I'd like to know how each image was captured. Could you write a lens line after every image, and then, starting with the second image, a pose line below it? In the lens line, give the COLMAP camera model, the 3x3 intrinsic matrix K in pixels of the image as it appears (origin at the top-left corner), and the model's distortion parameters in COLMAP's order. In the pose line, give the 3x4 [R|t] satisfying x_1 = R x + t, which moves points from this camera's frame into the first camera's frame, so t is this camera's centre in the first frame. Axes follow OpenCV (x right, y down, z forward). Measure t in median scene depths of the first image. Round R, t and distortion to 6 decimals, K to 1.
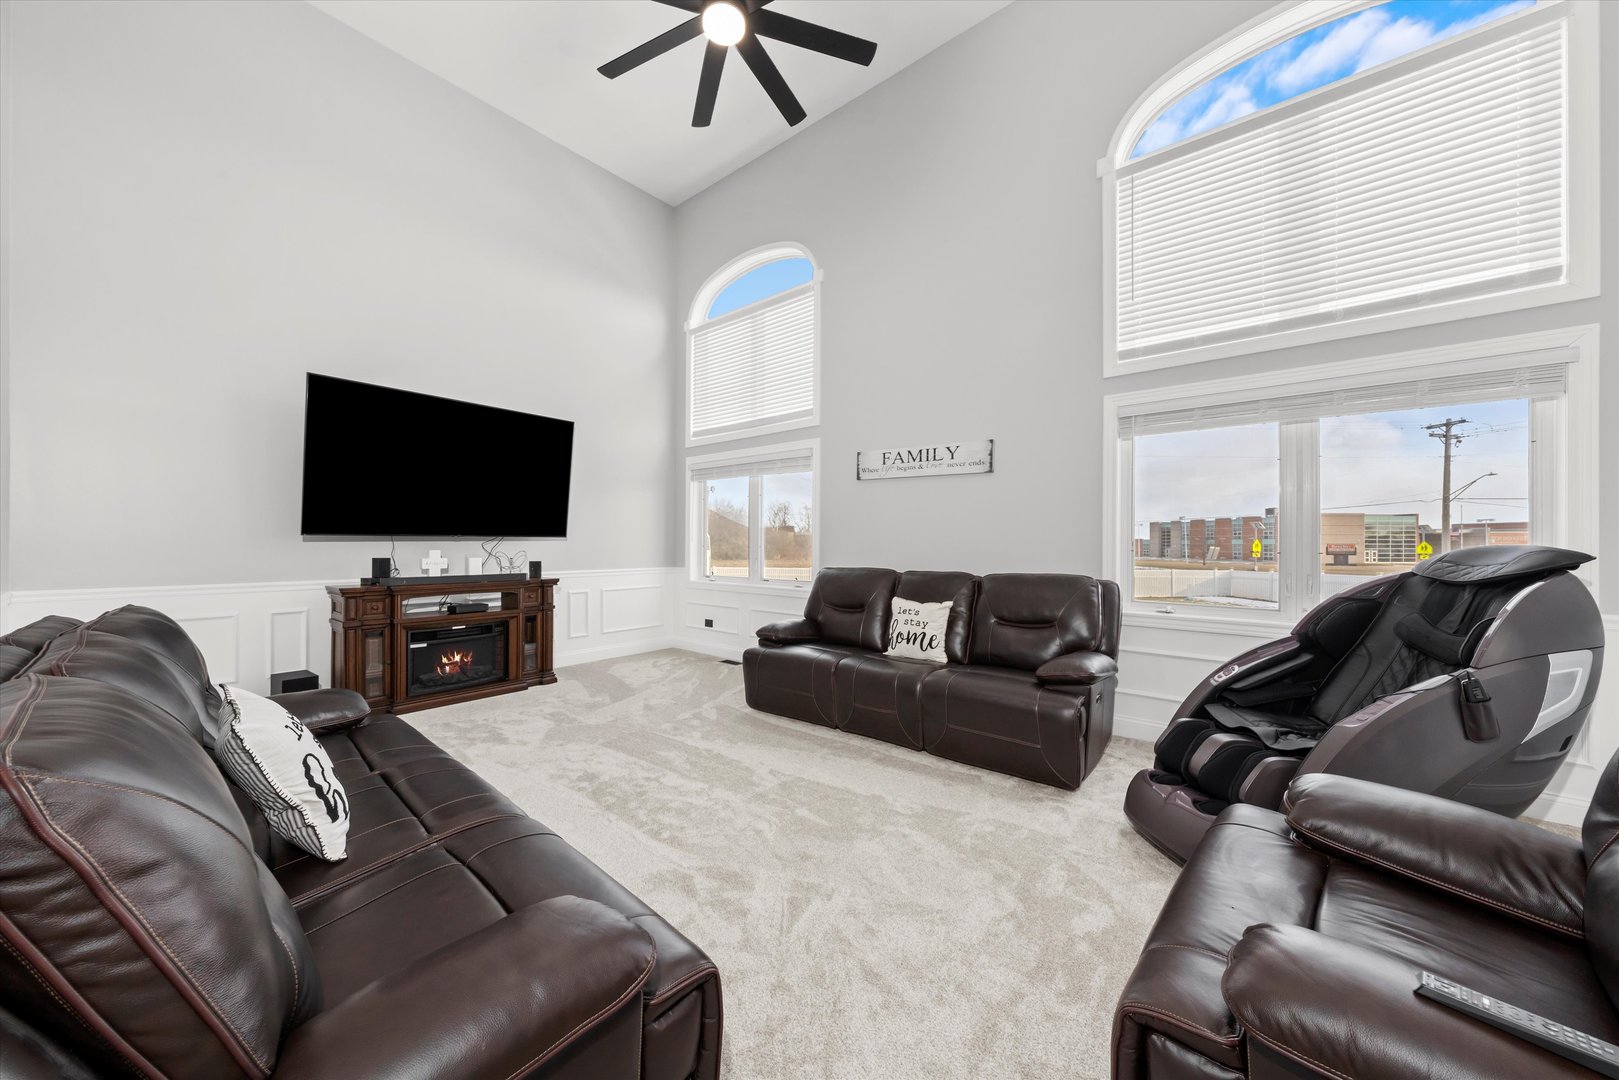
lens RADIAL K [[552.3, 0, 822.7], [0, 552.3, 544.9], [0, 0, 1]] dist [-0.011567, -0.000027]
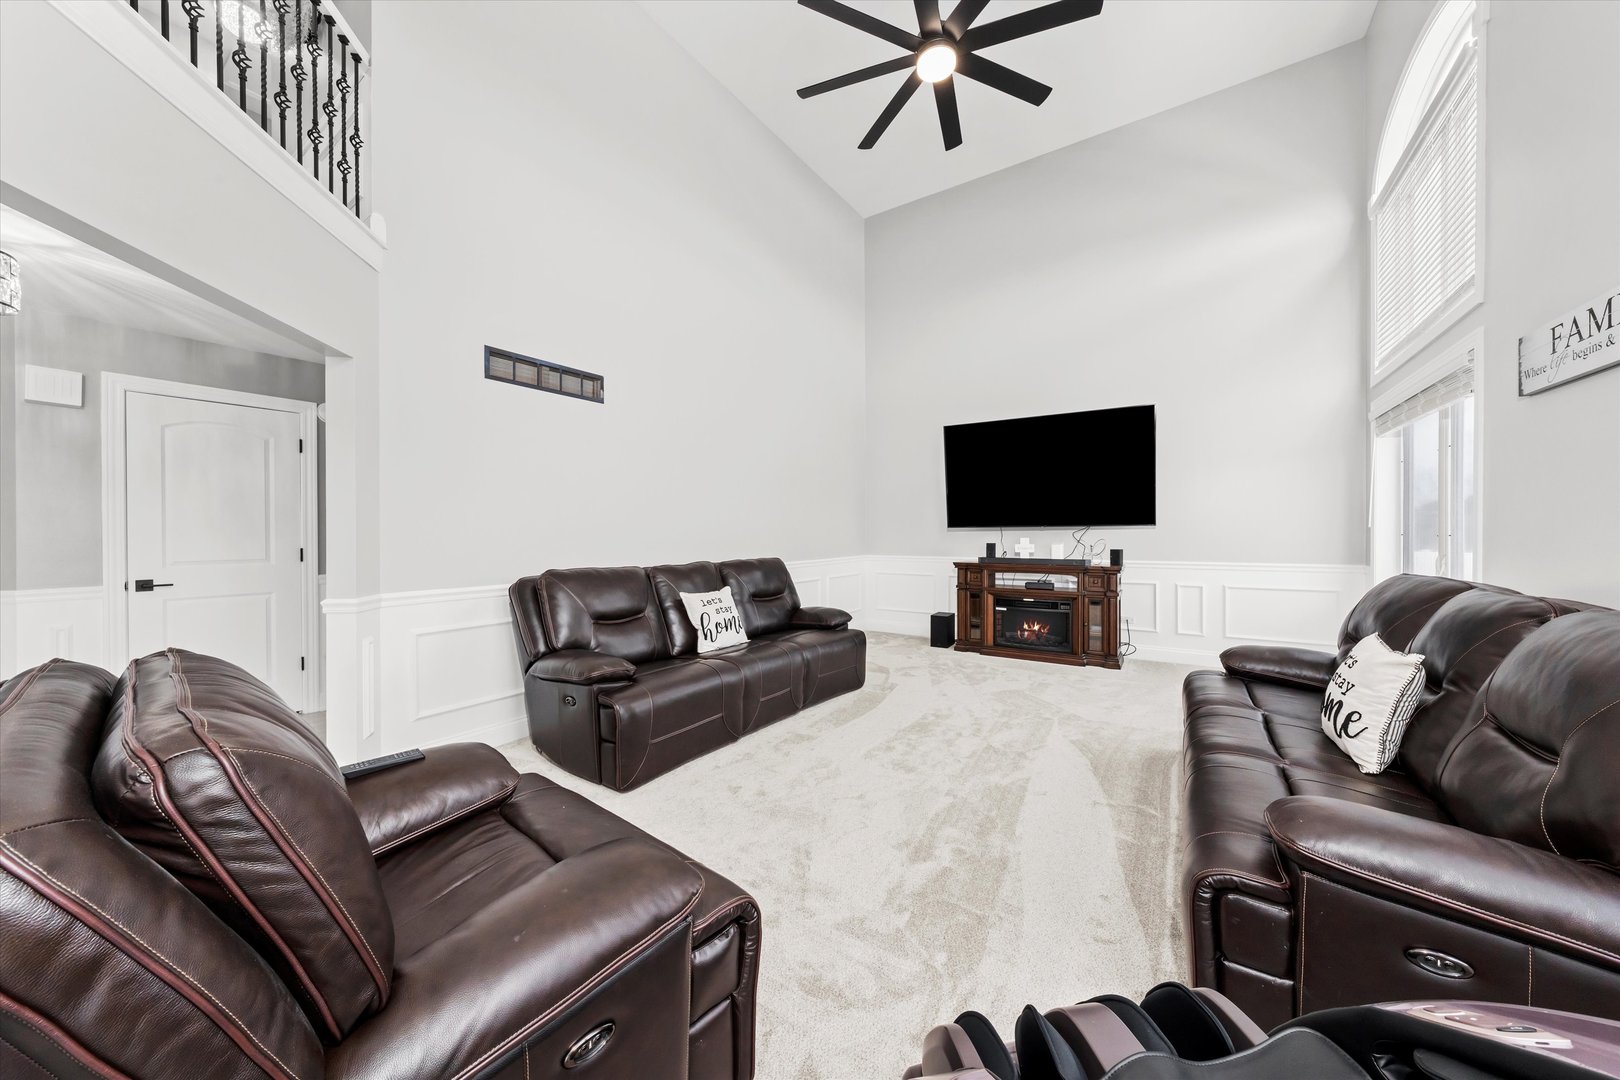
lens RADIAL K [[569.6, 0, 811.9], [0, 569.6, 535.5], [0, 0, 1]] dist [0.000633, 0.000061]
pose [[0.084856, 0.001296, -0.996392, 0.572469], [0.001620, 0.999998, 0.001439, 0.001198], [0.996392, -0.001736, 0.084853, 0.391199]]
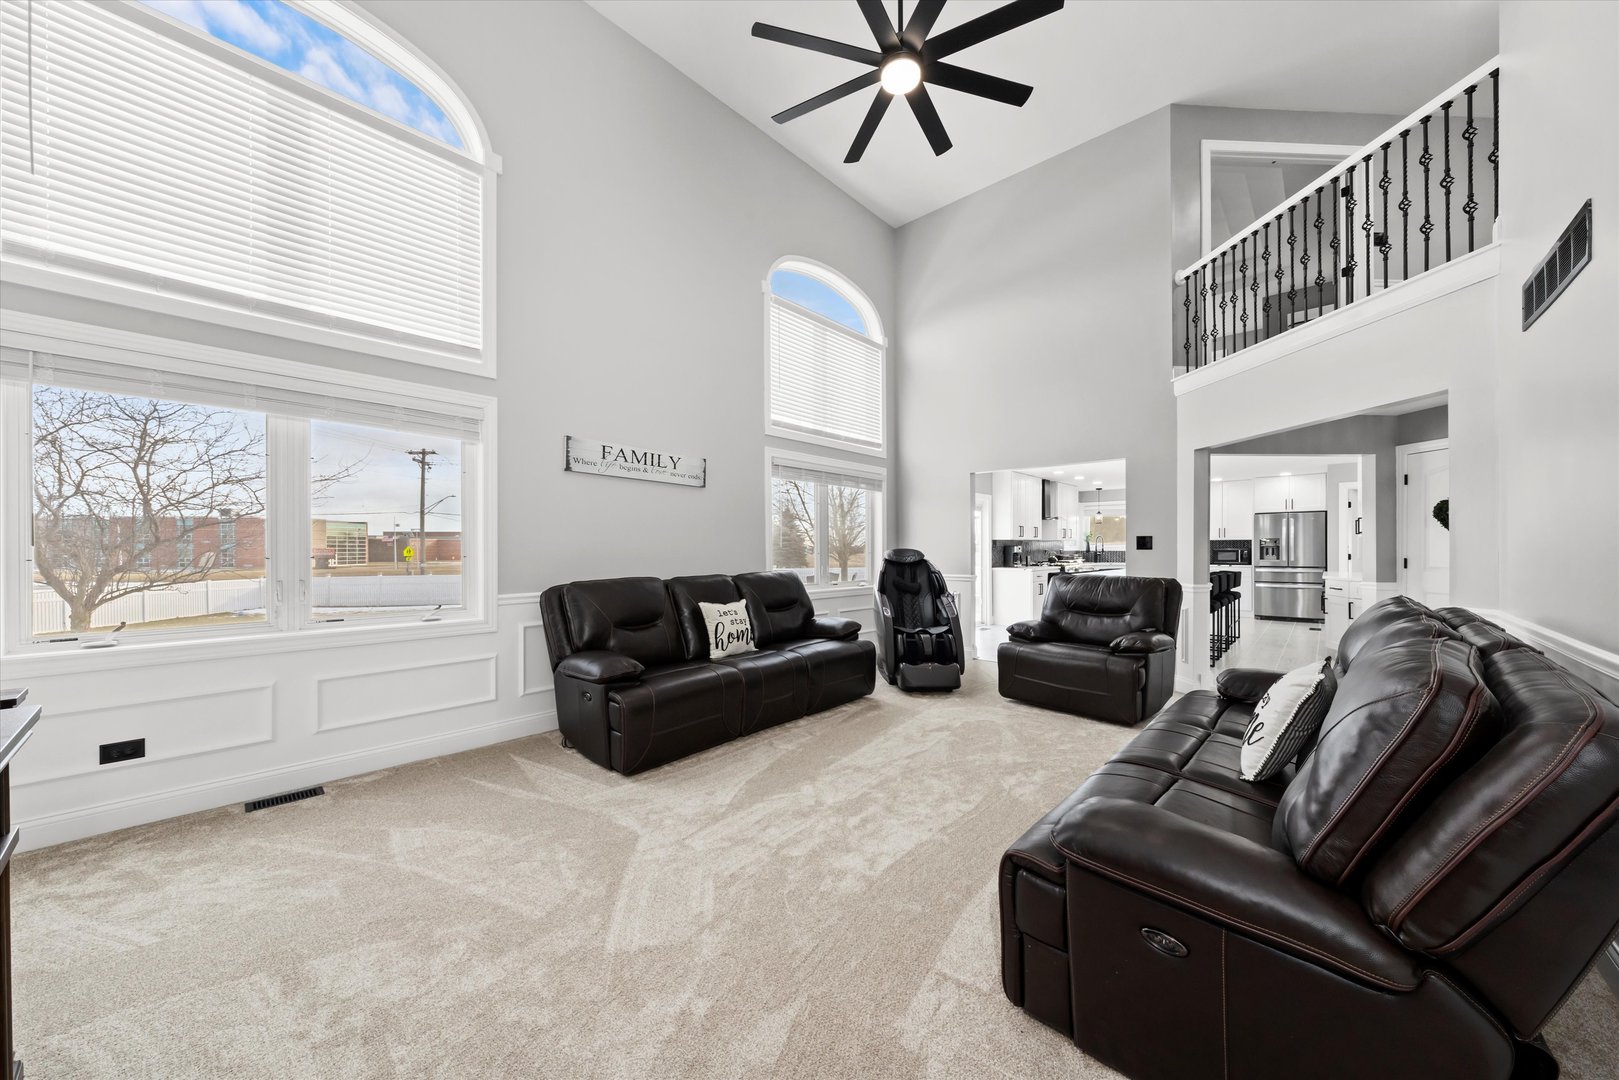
lens RADIAL K [[569.2, 0, 811.4], [0, 569.2, 535.5], [0, 0, 1]] dist [0.000633, 0.000061]
pose [[0.068504, 0.019609, 0.997458, -0.830942], [0.003657, 0.999795, -0.019906, -0.006427], [-0.997644, 0.005011, 0.068418, 0.669854]]
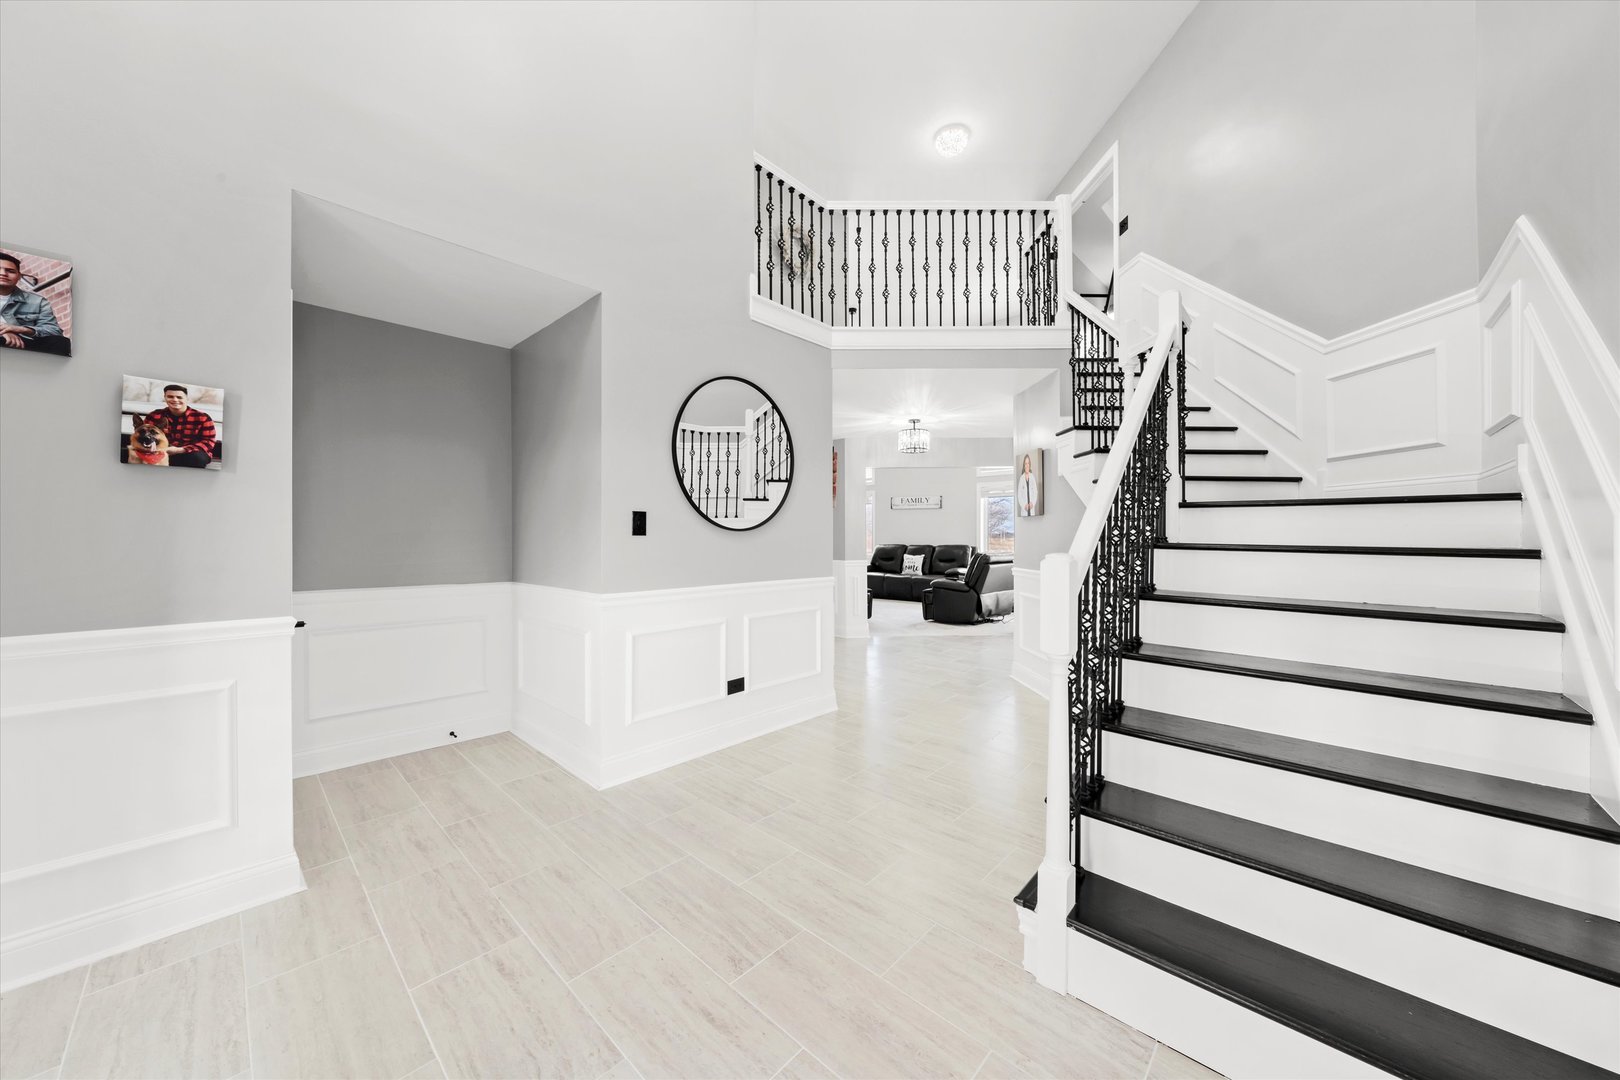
lens RADIAL K [[569.6, 0, 811.9], [0, 569.6, 535.5], [0, 0, 1]] dist [0.000633, 0.000061]
pose [[0.996895, -0.004137, -0.078628, -0.102119], [0.004575, 0.999975, 0.005396, -0.014813], [0.078604, -0.005739, 0.996889, -1.769581]]
